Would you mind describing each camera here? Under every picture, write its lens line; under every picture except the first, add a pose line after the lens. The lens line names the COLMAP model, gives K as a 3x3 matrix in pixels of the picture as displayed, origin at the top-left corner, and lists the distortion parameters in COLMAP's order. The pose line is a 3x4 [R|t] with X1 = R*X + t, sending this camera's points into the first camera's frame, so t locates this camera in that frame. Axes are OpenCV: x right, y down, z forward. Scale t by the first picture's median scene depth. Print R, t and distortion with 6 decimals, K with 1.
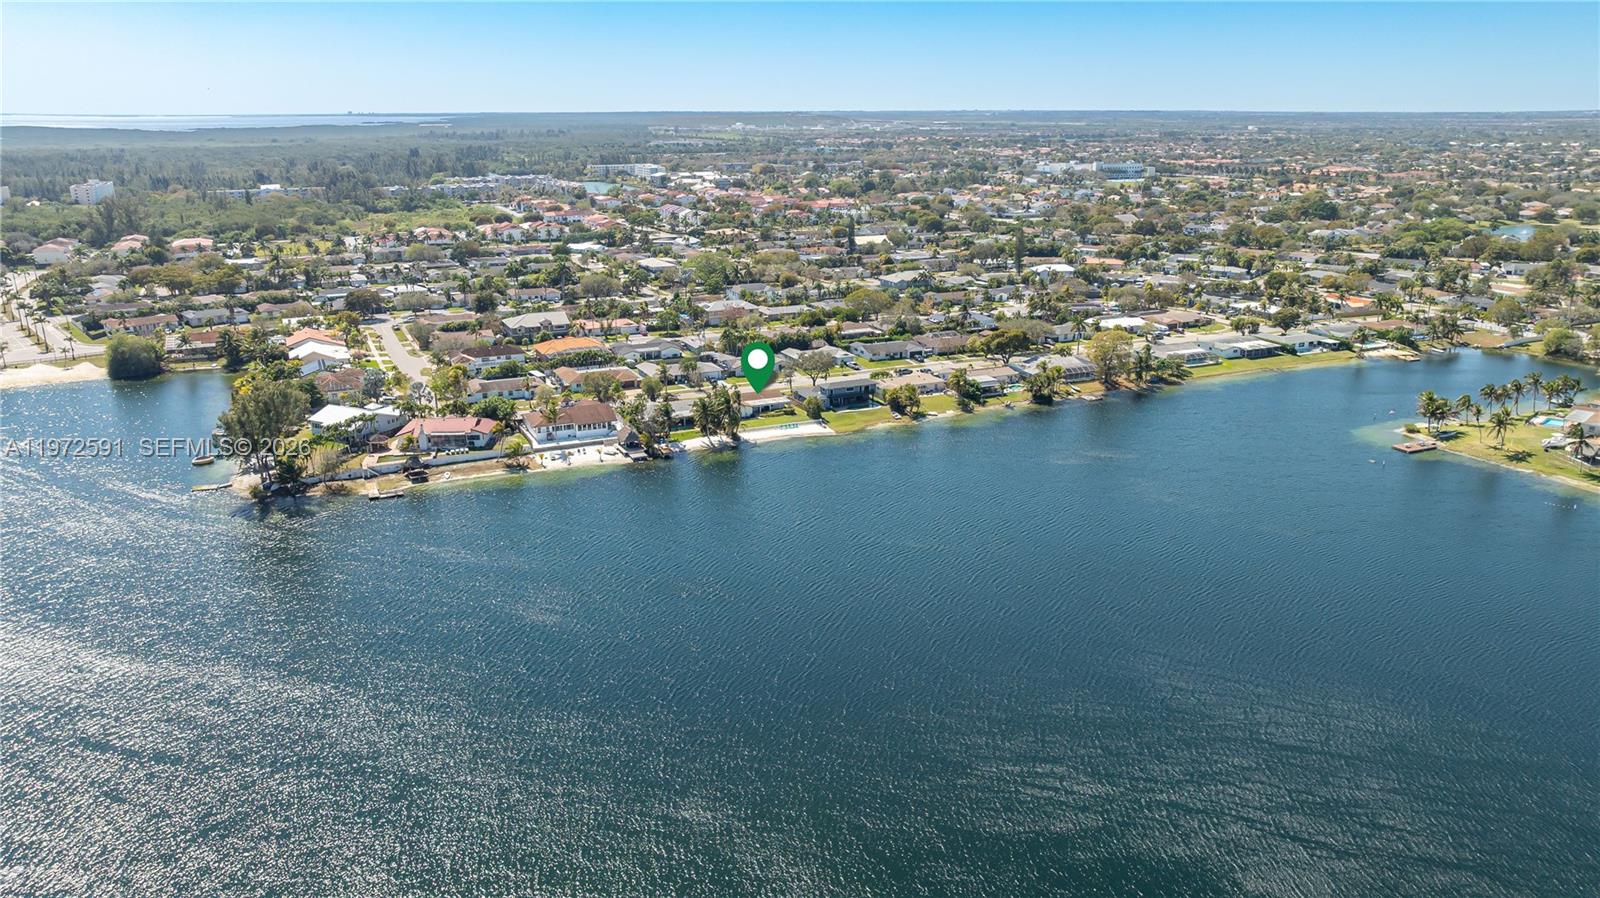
lens RADIAL K [[1128.8, 0, 809.3], [0, 1128.8, 451.2], [0, 0, 1]] dist [-0.031034, 0.027498]
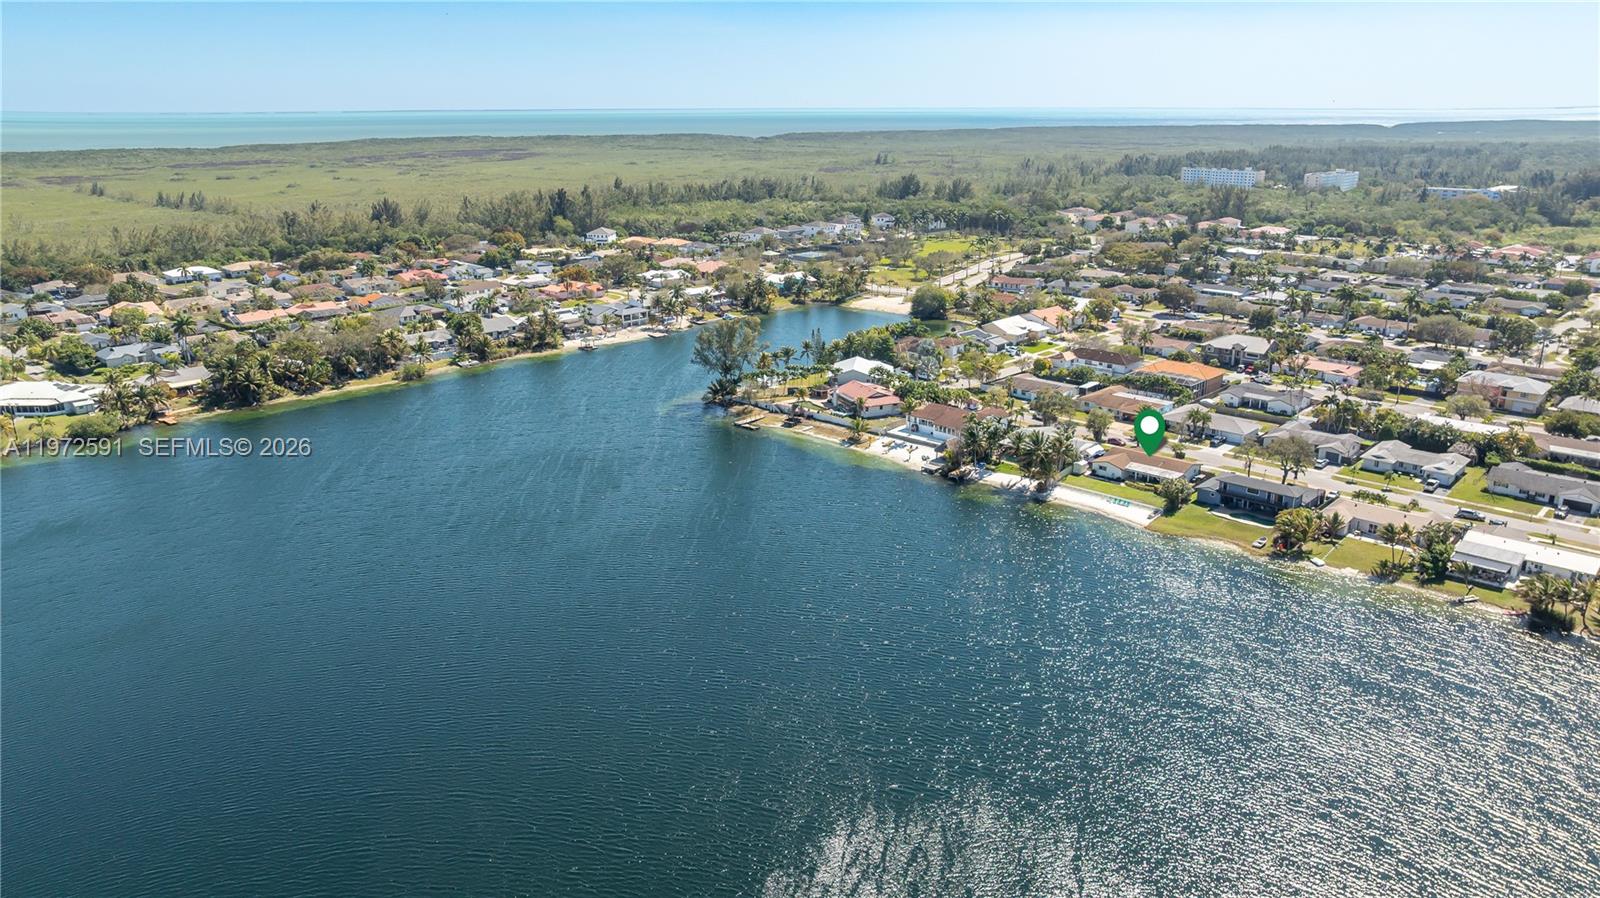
lens RADIAL K [[1128.8, 0, 791.5], [0, 1128.8, 445.9], [0, 0, 1]] dist [-0.031034, 0.027498]
pose [[0.361168, 0.271568, -0.892081, 0.537046], [-0.269536, 0.946222, 0.178926, -0.125205], [0.892697, 0.175825, 0.414943, 0.404466]]
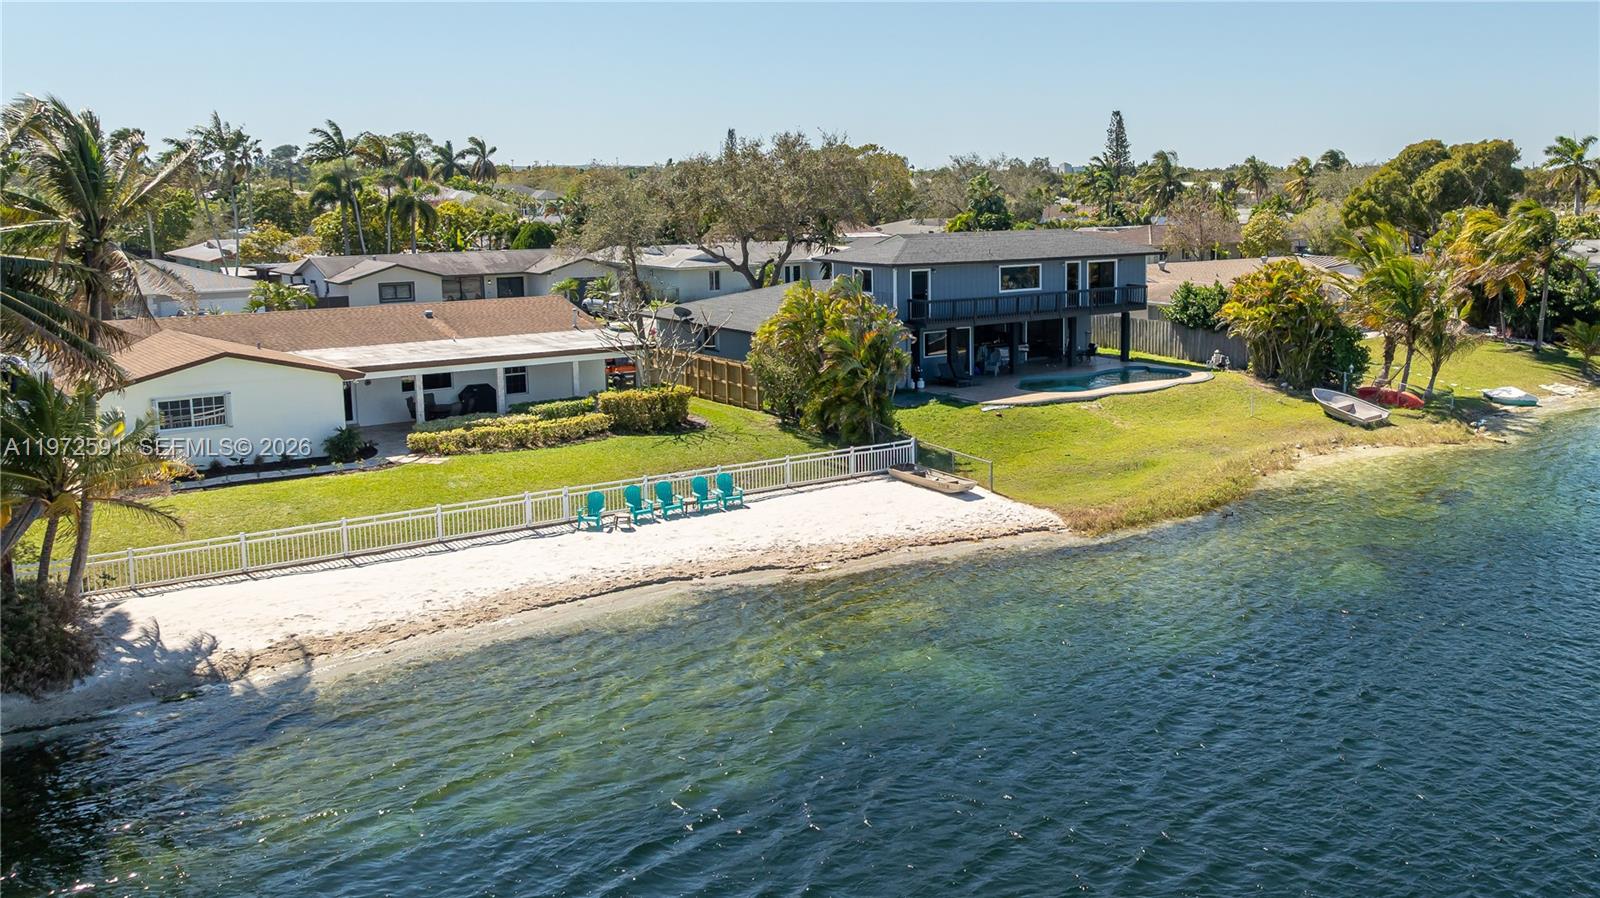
lens RADIAL K [[1460.7, 0, 1050.2], [0, 1460.7, 382.9], [0, 0, 1]] dist [-0.032015, 0.000000]
pose [[0.958638, -0.040537, 0.281727, -0.019239], [0.083475, 0.986323, -0.142124, -0.008759], [-0.272112, 0.159763, 0.948910, 0.756100]]
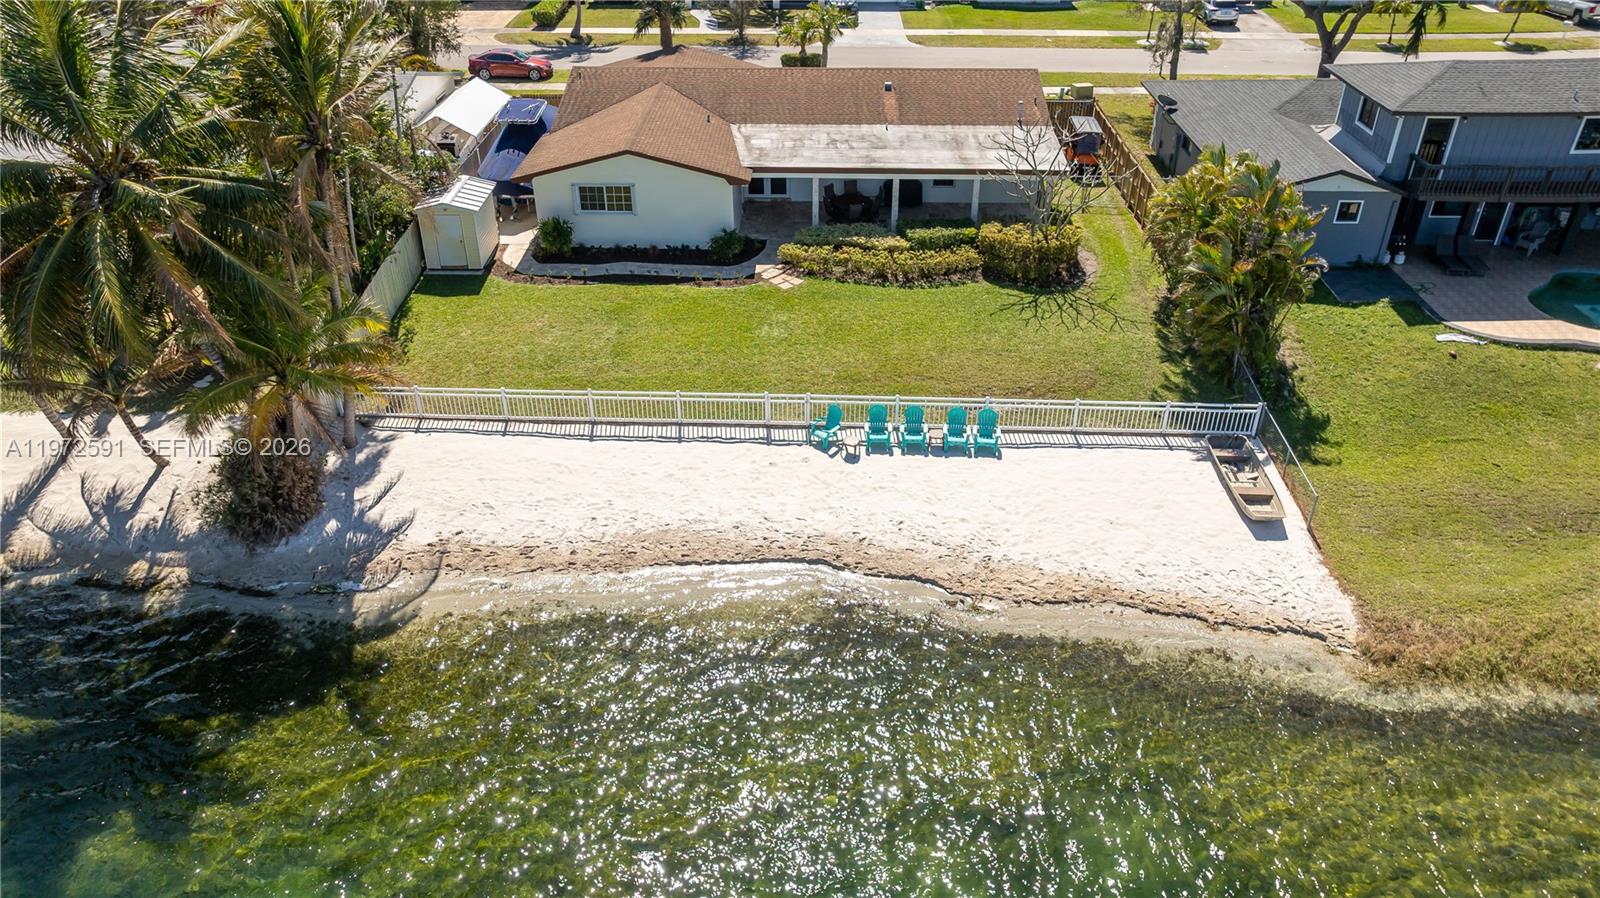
lens RADIAL K [[1128.8, 0, 797.1], [0, 1128.8, 448.0], [0, 0, 1]] dist [-0.031034, 0.027498]
pose [[0.890449, 0.241222, -0.385891, 0.012296], [-0.131057, 0.947962, 0.290160, -0.044385], [0.435803, -0.207799, 0.875726, 0.806135]]
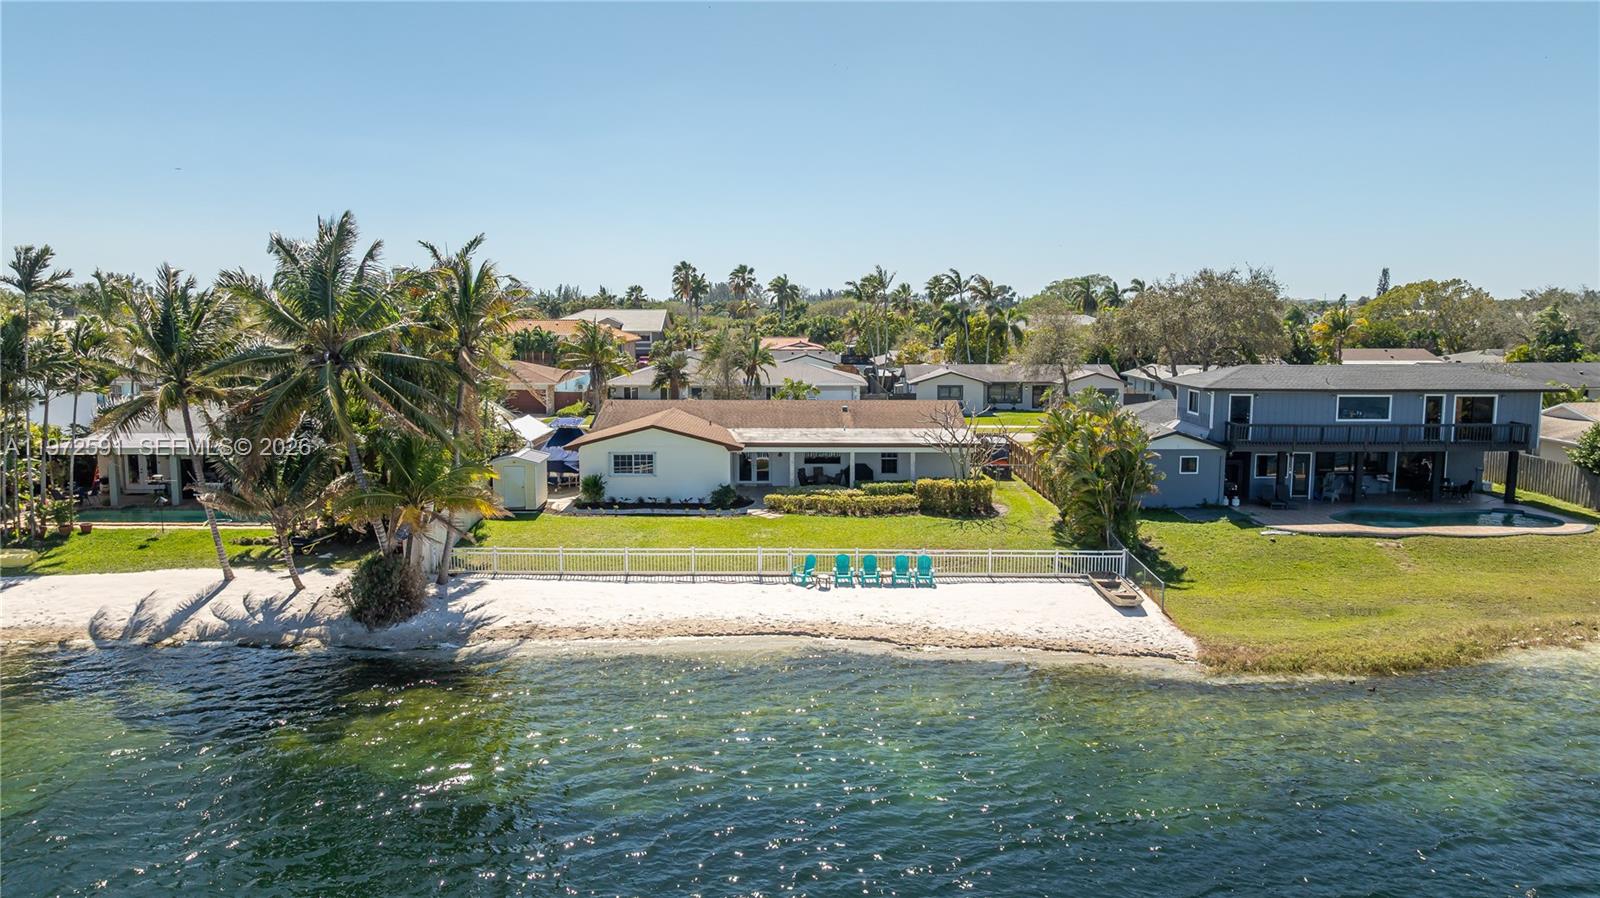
lens RADIAL K [[1128.8, 0, 795.9], [0, 1128.8, 452.4], [0, 0, 1]] dist [-0.031034, 0.027498]
pose [[0.902926, 0.053533, -0.426449, 0.029676], [-0.124333, 0.982323, -0.139940, -0.014312], [0.411419, 0.179377, 0.893621, 0.775108]]
